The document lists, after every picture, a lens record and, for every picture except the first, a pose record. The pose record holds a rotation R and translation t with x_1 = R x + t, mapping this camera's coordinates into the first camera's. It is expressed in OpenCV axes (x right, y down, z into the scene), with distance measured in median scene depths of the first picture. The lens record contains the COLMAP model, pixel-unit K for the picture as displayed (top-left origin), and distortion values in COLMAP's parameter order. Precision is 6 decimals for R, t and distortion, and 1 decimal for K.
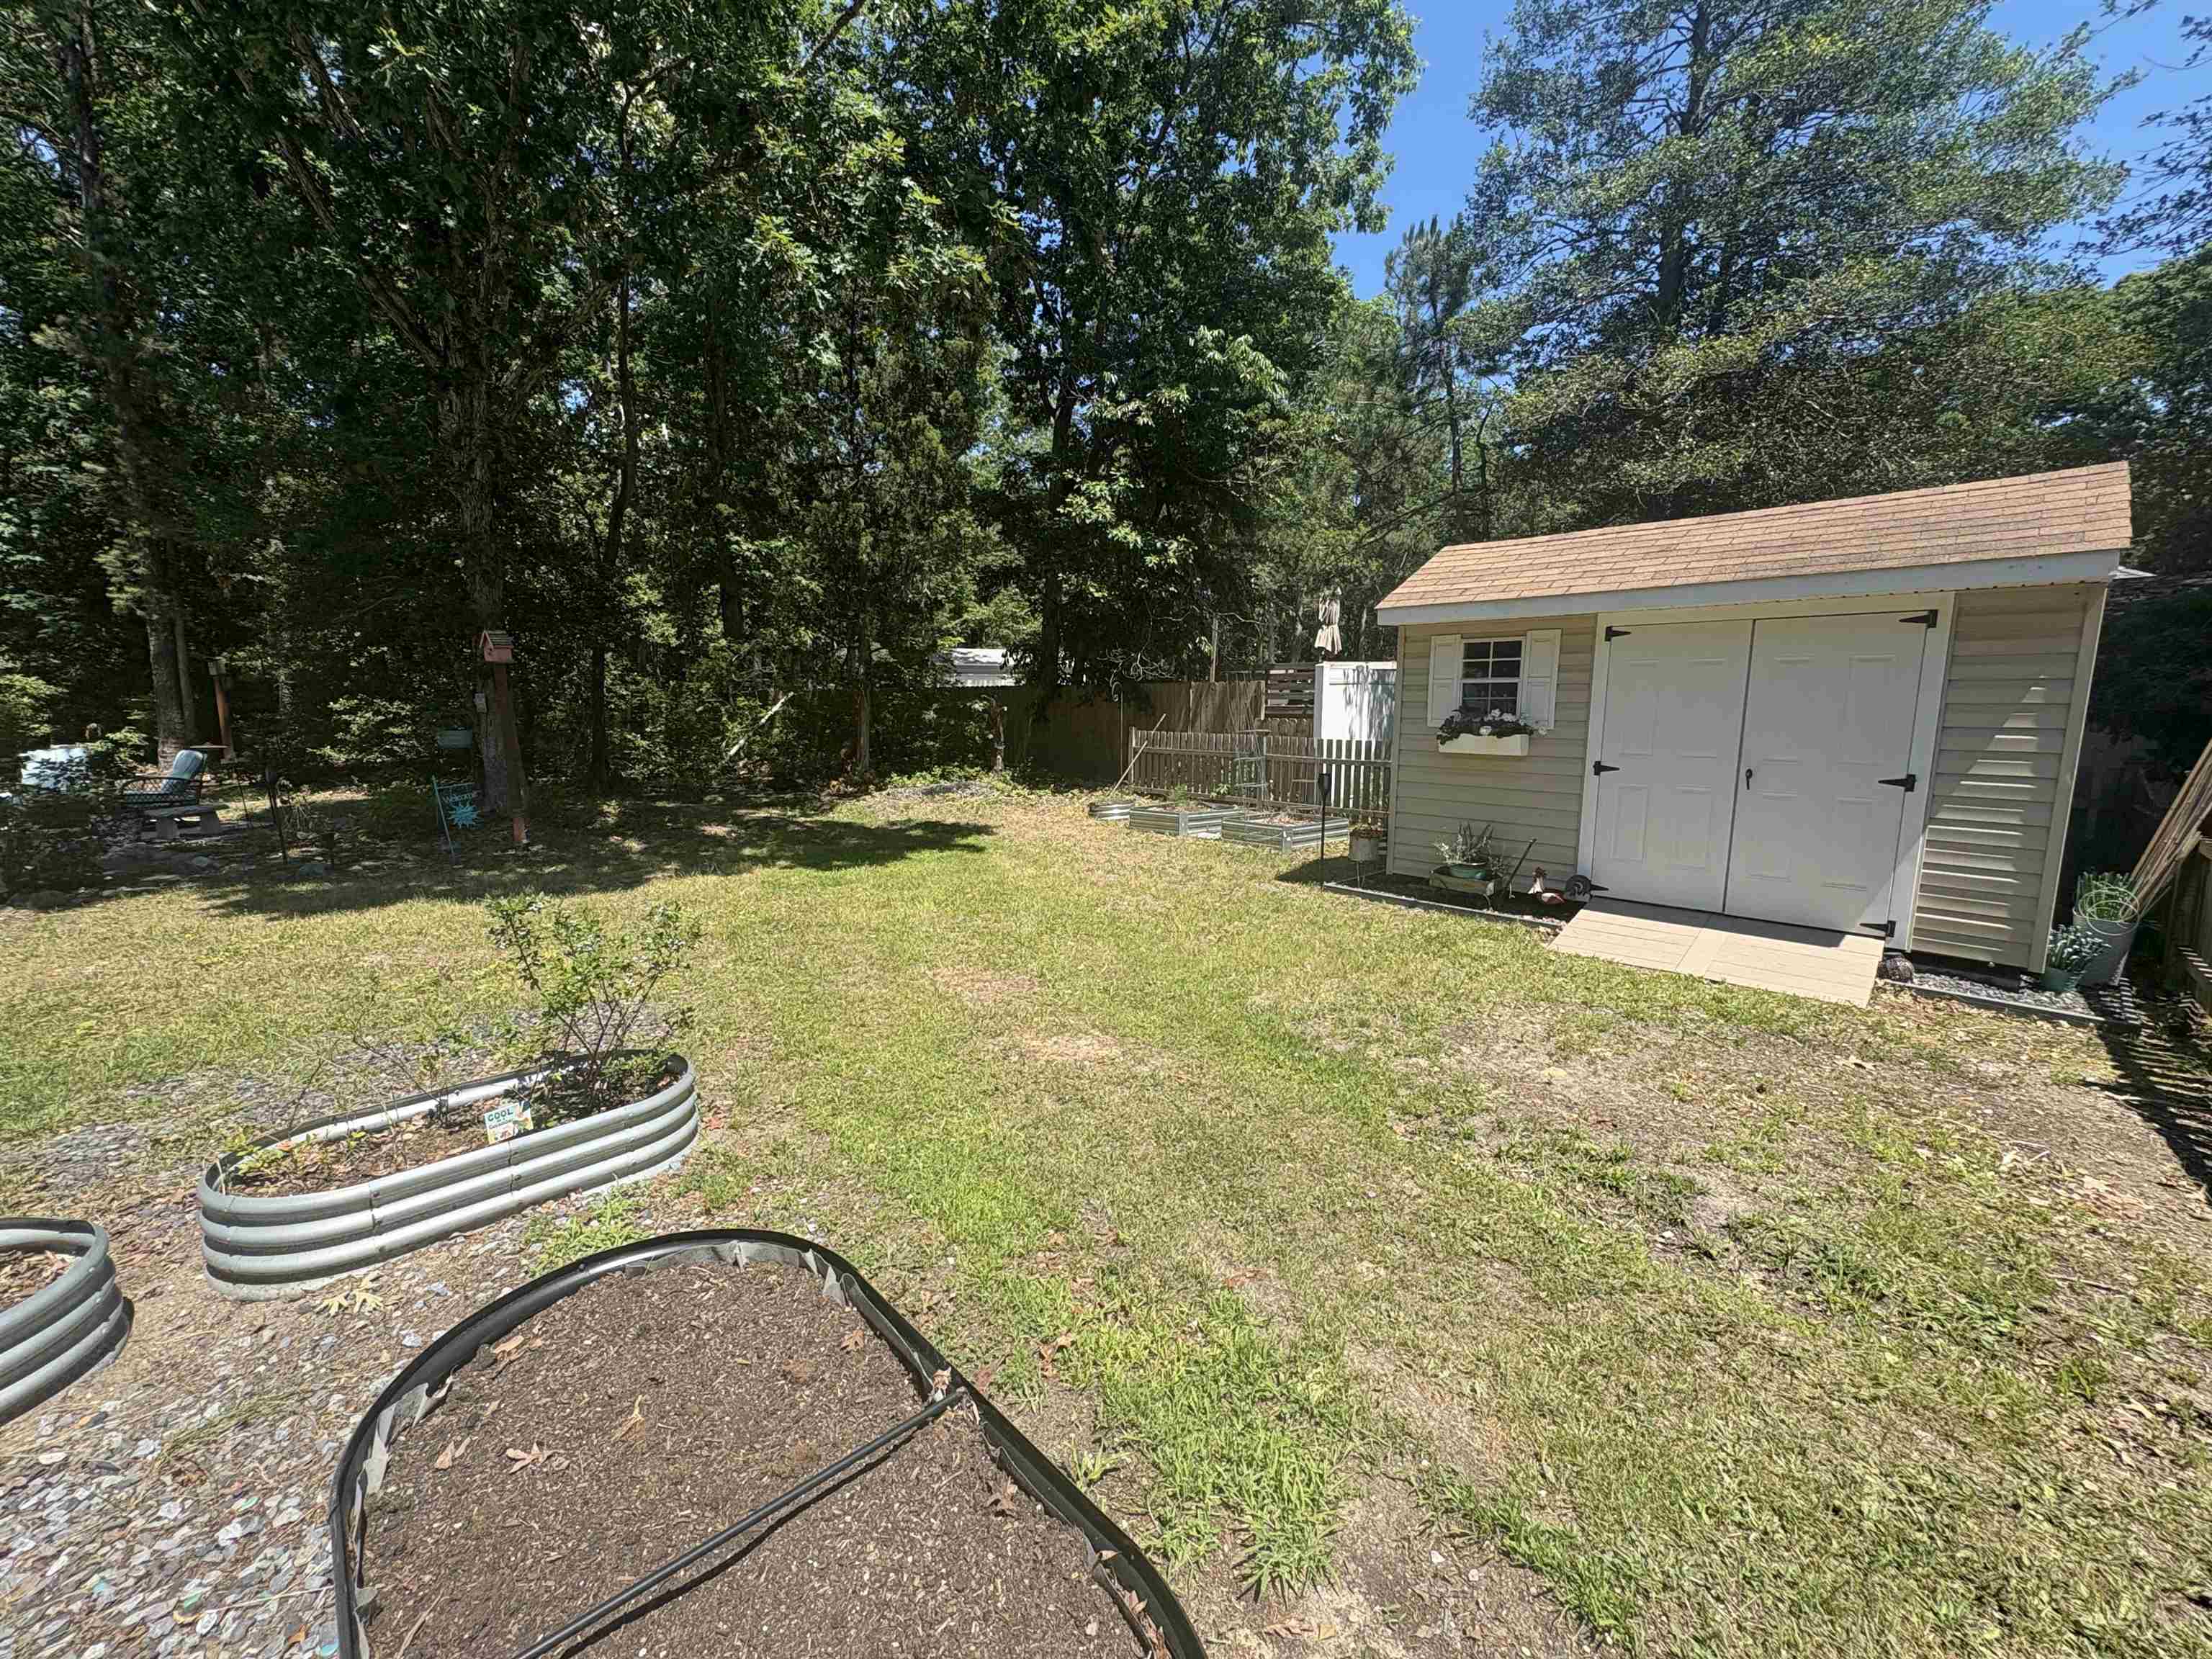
lens RADIAL K [[879.2, 0, 1105.8], [0, 879.2, 833.7], [0, 0, 1]] dist [-0.000825, 0.000234]
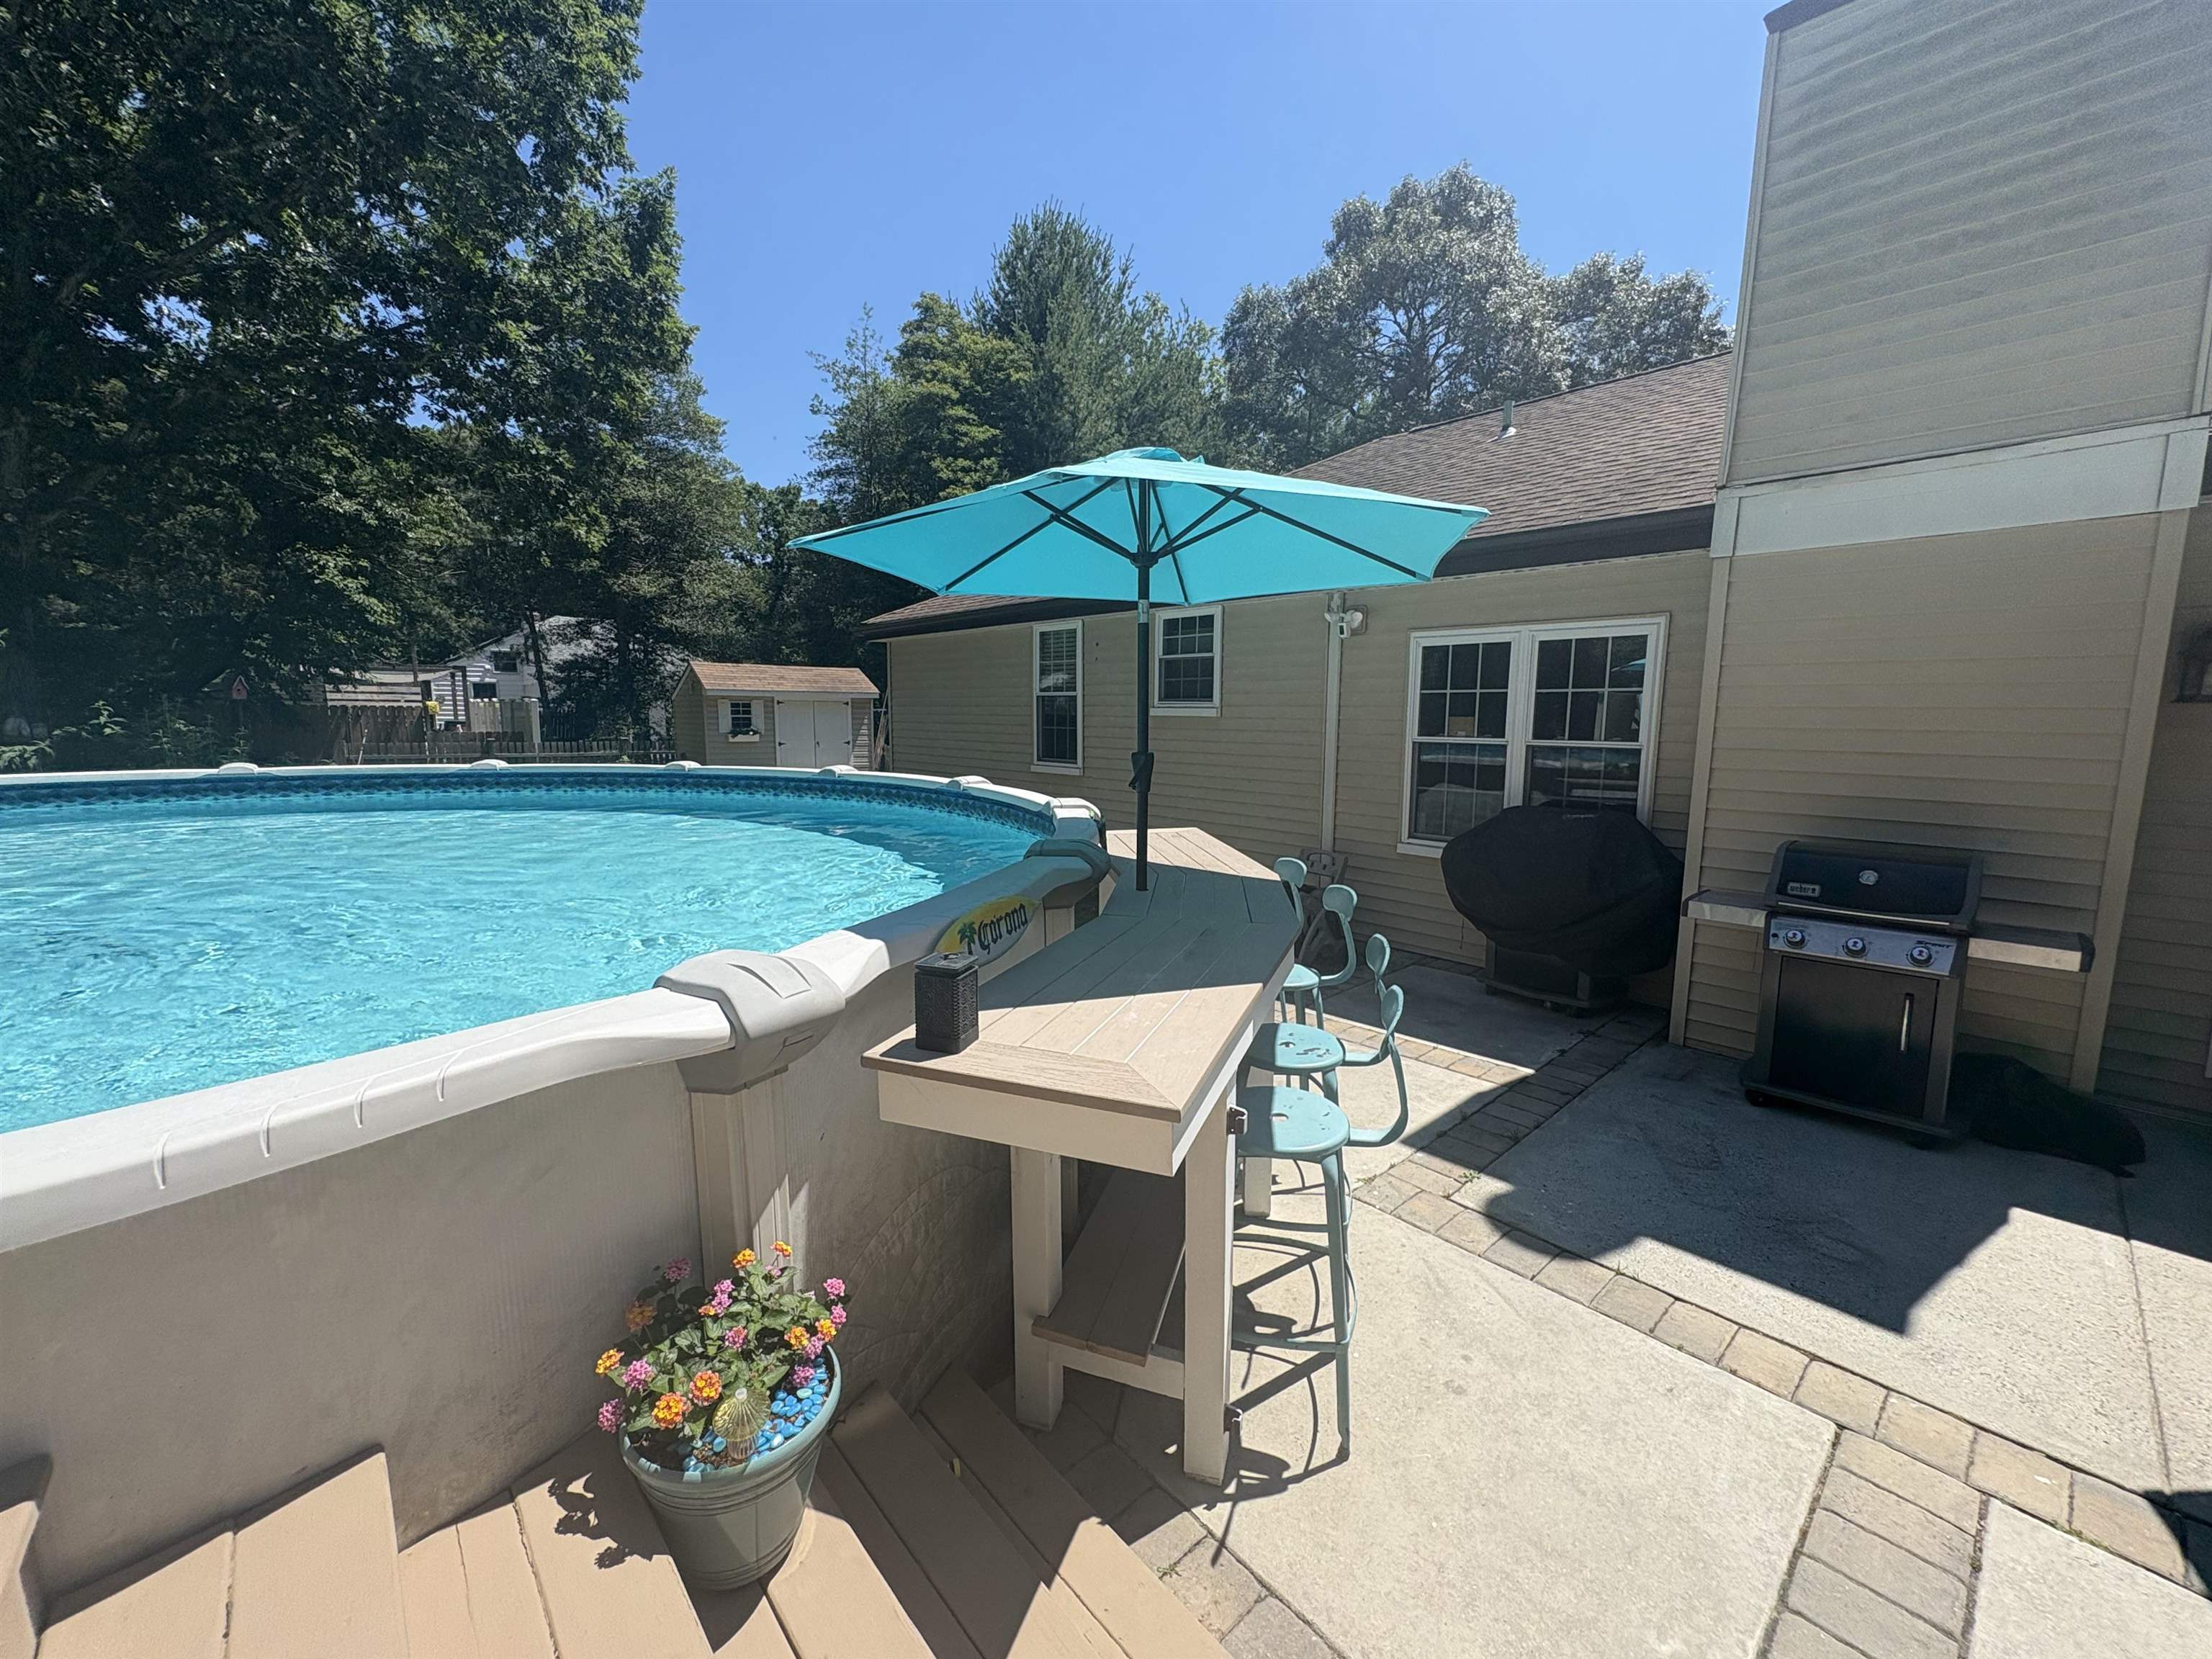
lens RADIAL K [[879.2, 0, 1105.8], [0, 879.2, 833.7], [0, 0, 1]] dist [-0.000825, 0.000234]
pose [[0.020308, -0.132557, 0.990967, -2.514617], [0.142617, 0.981420, 0.128357, 0.005711], [-0.989570, 0.138722, 0.038836, -0.249286]]
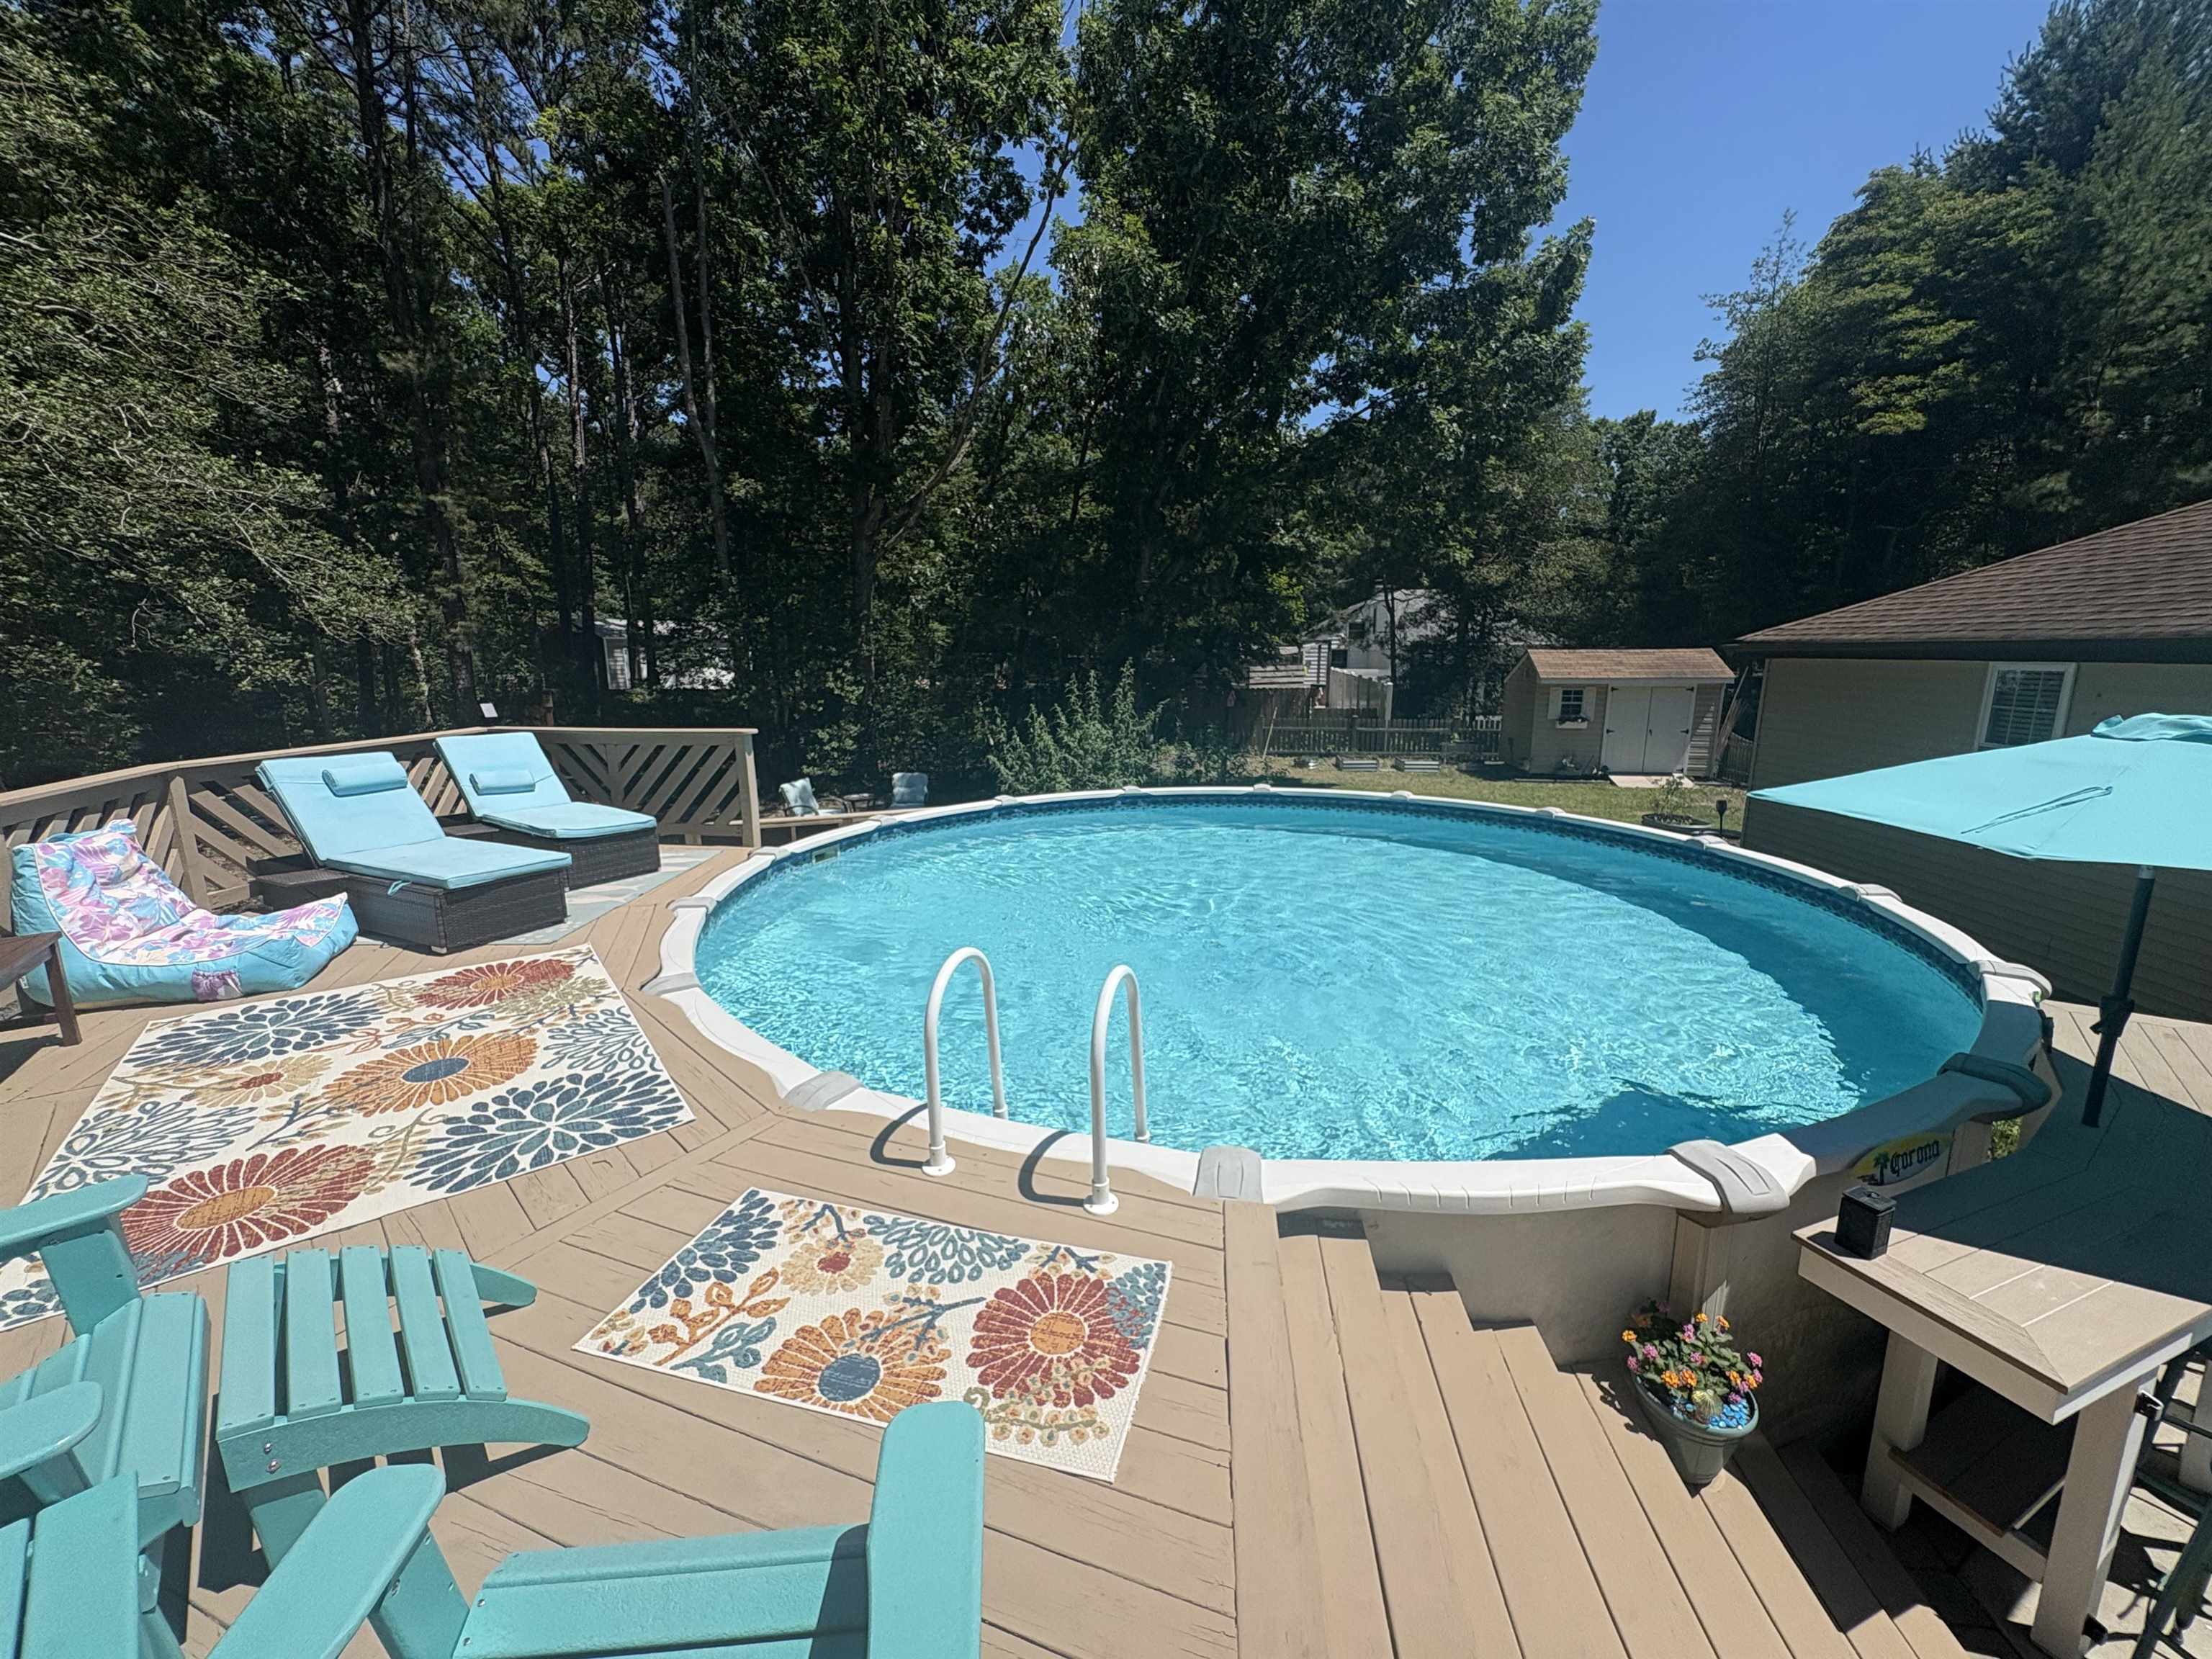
lens RADIAL K [[879.7, 0, 1106.0], [0, 879.7, 829.5], [0, 0, 1]] dist [-0.002888, 0.000017]
pose [[0.761844, -0.131413, 0.634291, -2.746512], [0.104042, 0.991316, 0.080417, -0.157538], [-0.639351, 0.004728, 0.768901, -0.271457]]
